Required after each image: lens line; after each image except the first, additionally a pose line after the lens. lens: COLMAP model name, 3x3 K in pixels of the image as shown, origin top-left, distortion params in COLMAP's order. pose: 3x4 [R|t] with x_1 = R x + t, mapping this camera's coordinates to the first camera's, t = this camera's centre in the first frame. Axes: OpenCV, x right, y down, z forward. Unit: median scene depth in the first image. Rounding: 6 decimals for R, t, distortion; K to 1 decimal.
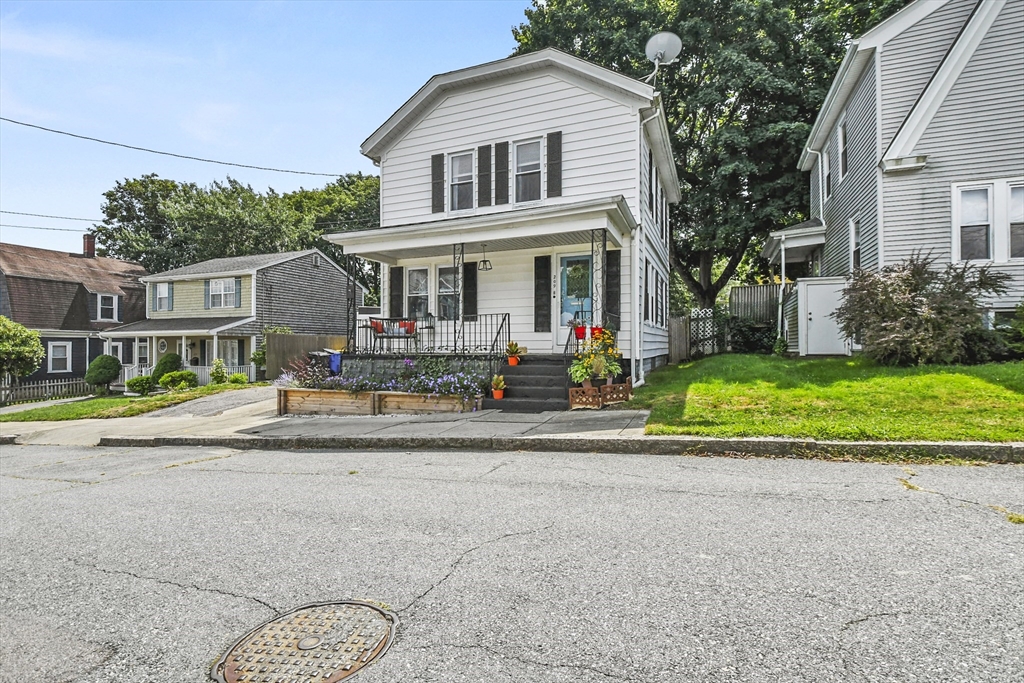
lens RADIAL K [[469.5, 0, 507.8], [0, 469.5, 342.6], [0, 0, 1]] dist [0.010155, -0.003926]
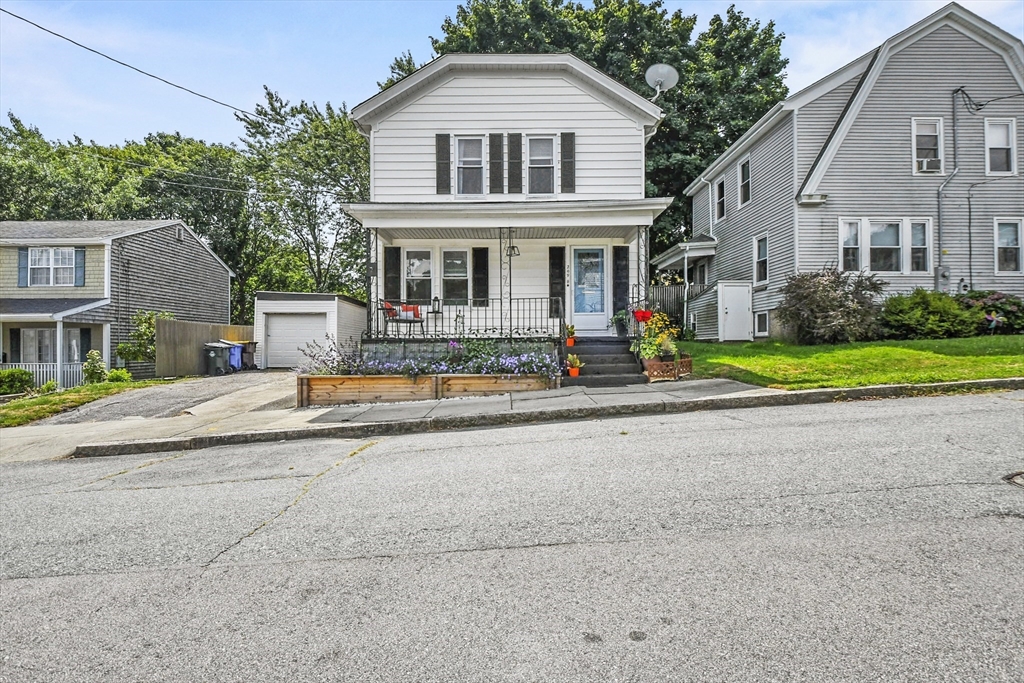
lens RADIAL K [[469.5, 0, 496.3], [0, 469.5, 343.9], [0, 0, 1]] dist [0.010155, -0.003926]
pose [[0.926330, -0.001052, 0.376711, -0.446273], [0.000196, 0.999997, 0.002309, 0.033410], [-0.376712, -0.002065, 0.926328, 0.061292]]
